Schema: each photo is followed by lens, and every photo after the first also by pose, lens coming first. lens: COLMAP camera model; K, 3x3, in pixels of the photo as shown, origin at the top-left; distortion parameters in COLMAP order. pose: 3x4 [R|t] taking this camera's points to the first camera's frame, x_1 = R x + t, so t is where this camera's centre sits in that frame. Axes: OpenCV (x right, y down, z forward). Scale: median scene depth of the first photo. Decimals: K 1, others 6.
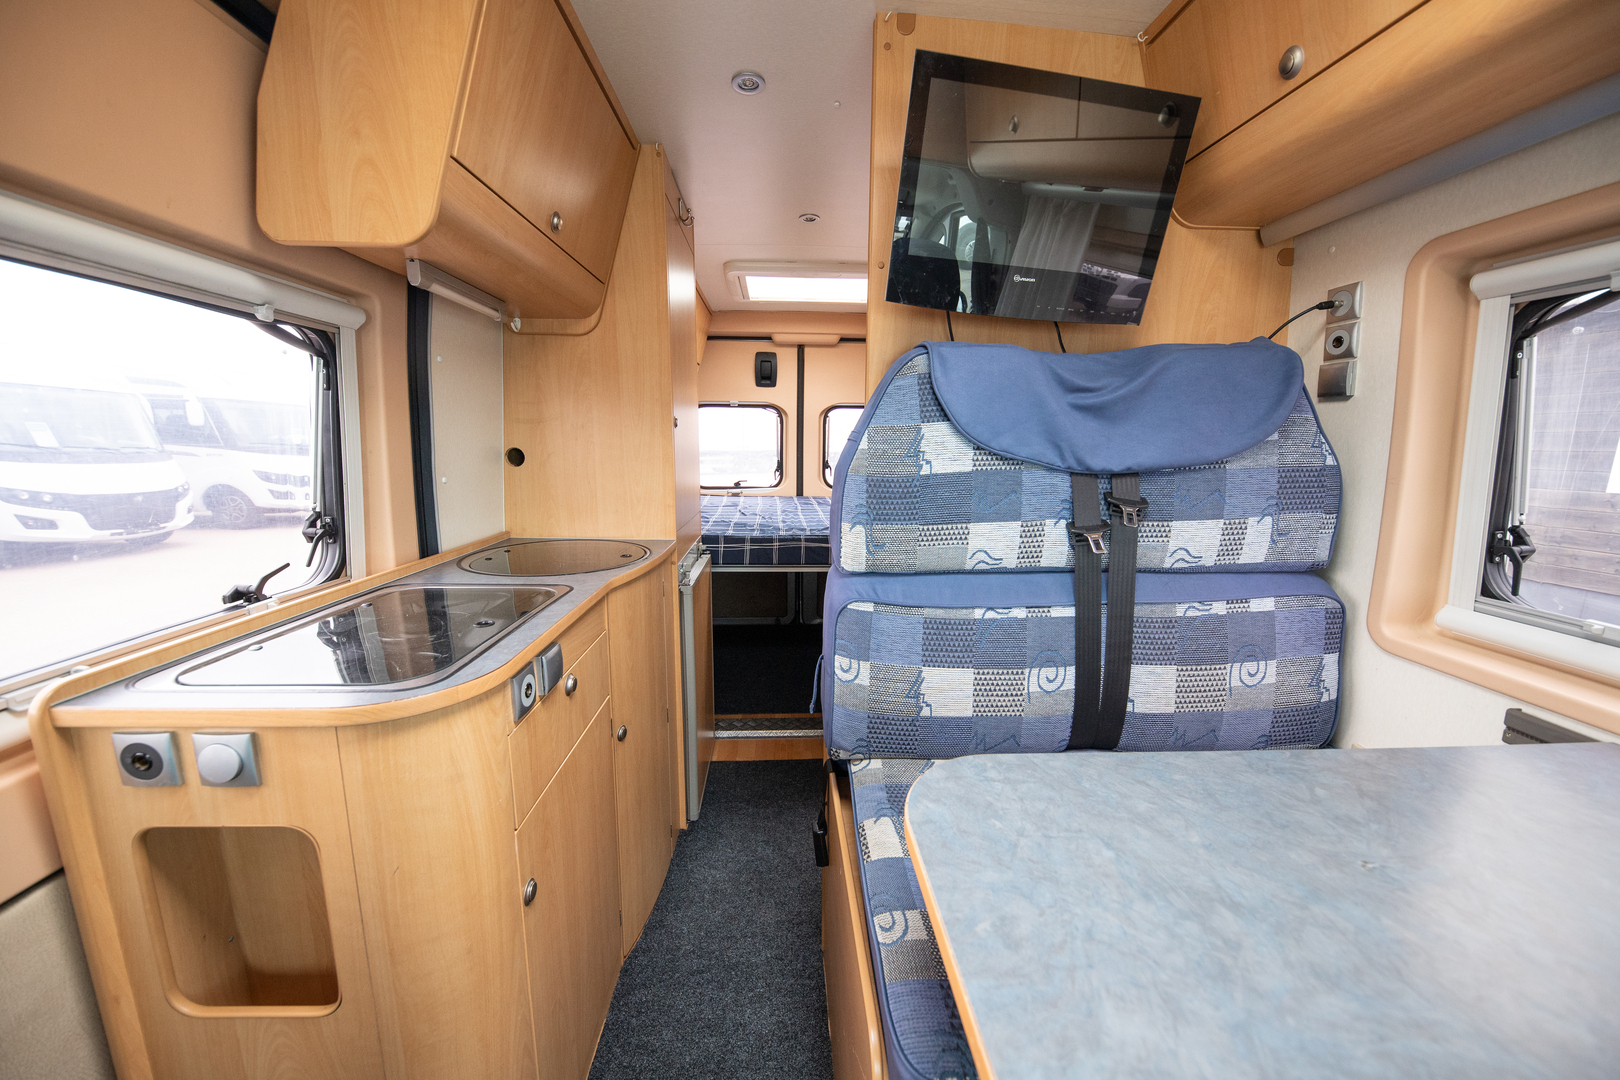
lens RADIAL K [[563.1, 0, 810.0], [0, 563.1, 540.0], [0, 0, 1]] dist [-0.001535, -0.000365]
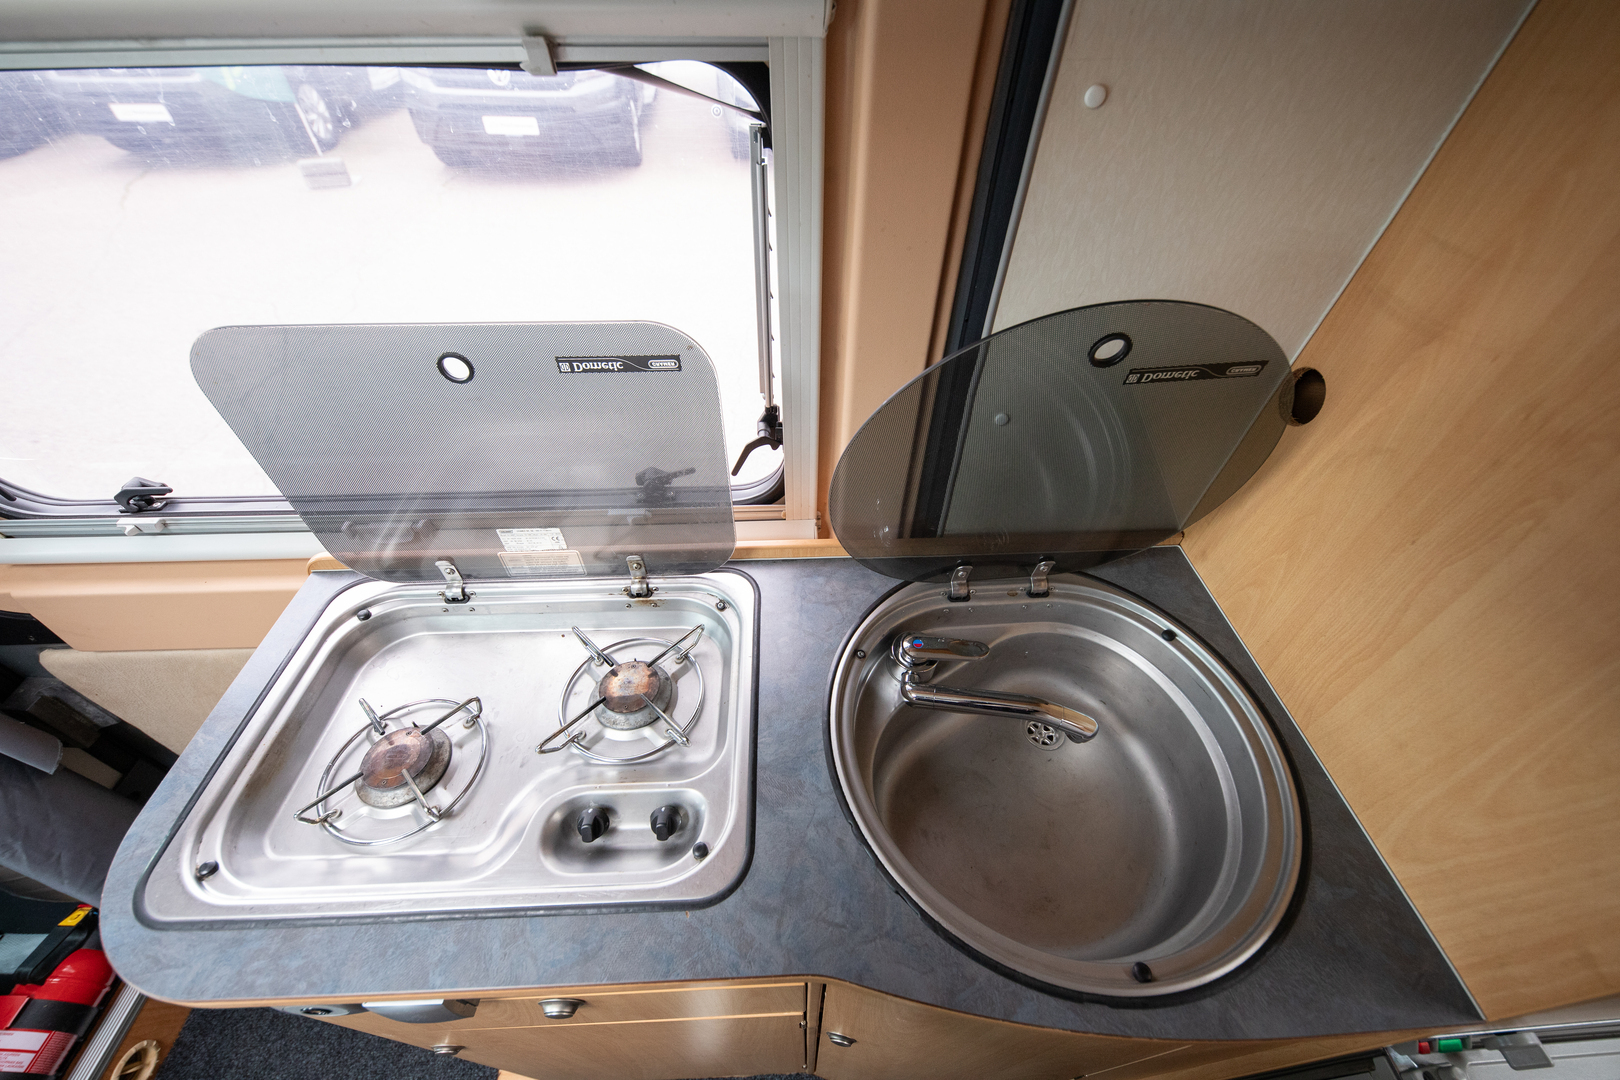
lens RADIAL K [[613.1, 0, 810.0], [0, 613.1, 540.0], [0, 0, 1]] dist [0.000812, 0.000049]
pose [[-0.006669, 0.693433, -0.720490, -0.186875], [-0.177125, 0.708294, 0.683335, -0.270850], [0.984166, 0.132174, 0.118100, 0.641422]]
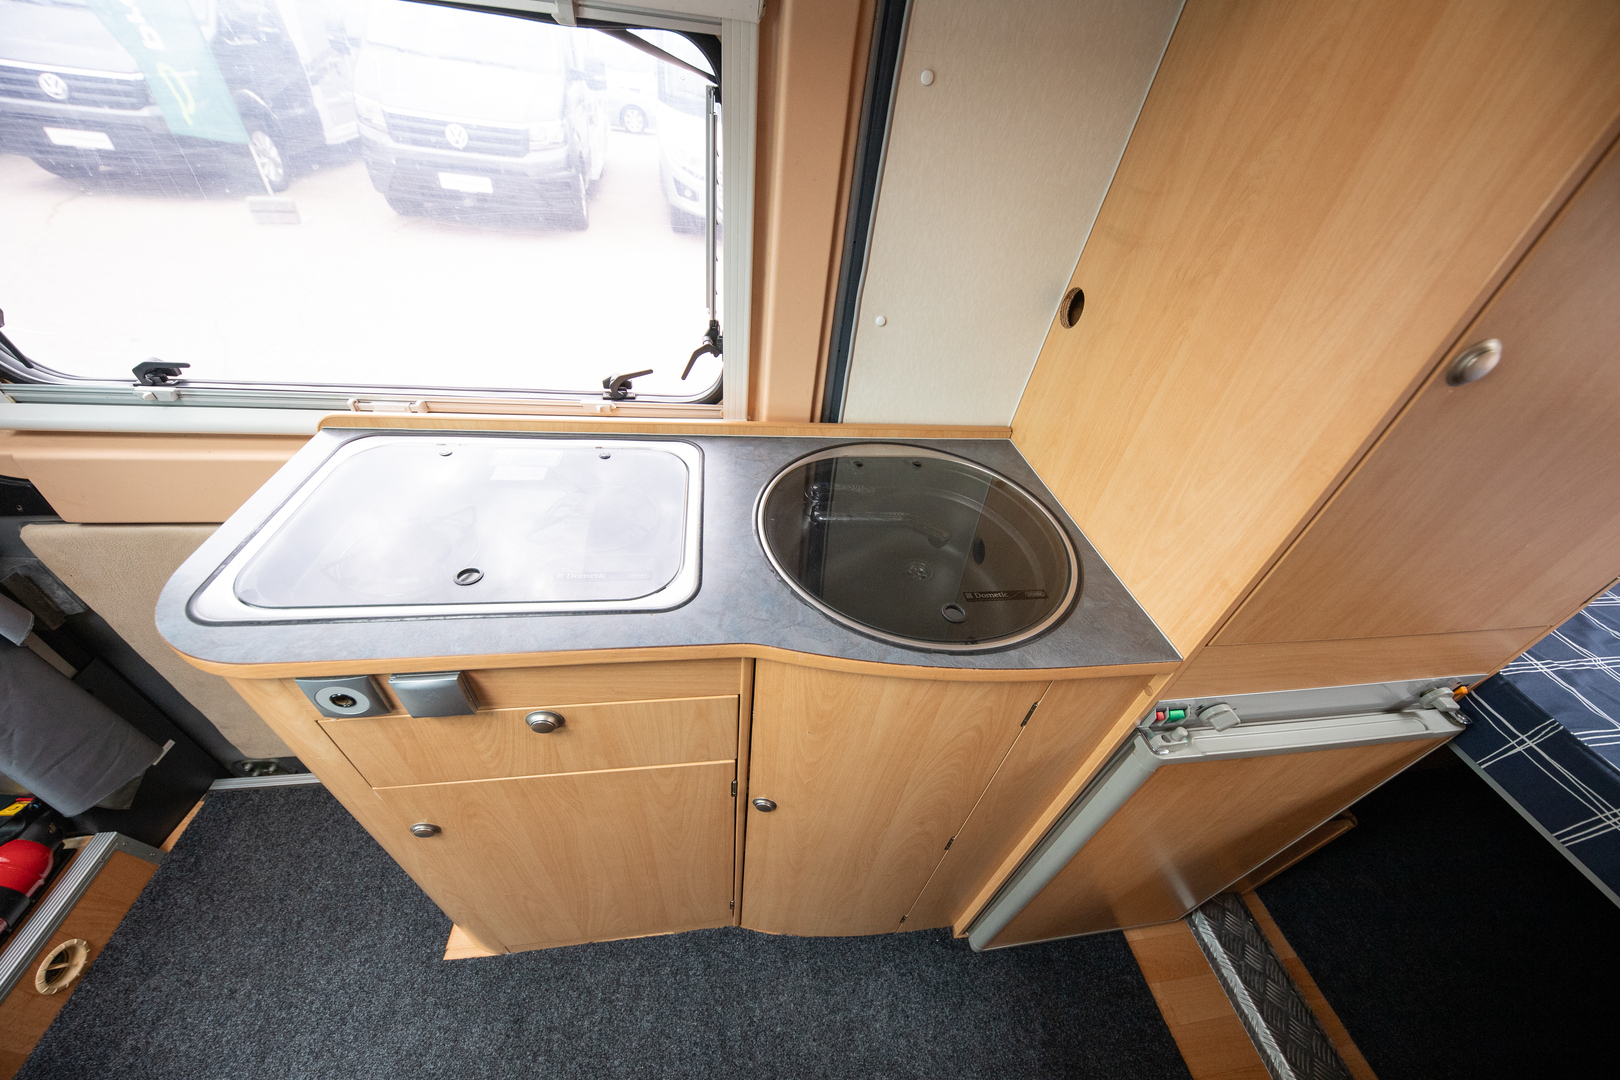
lens RADIAL K [[563.1, 0, 810.0], [0, 563.1, 540.0], [0, 0, 1]] dist [-0.001535, -0.000365]
pose [[0.087704, 0.632931, -0.769225, -0.019520], [-0.263985, 0.759359, 0.594715, -0.215716], [0.960531, 0.150905, 0.233683, 0.647438]]
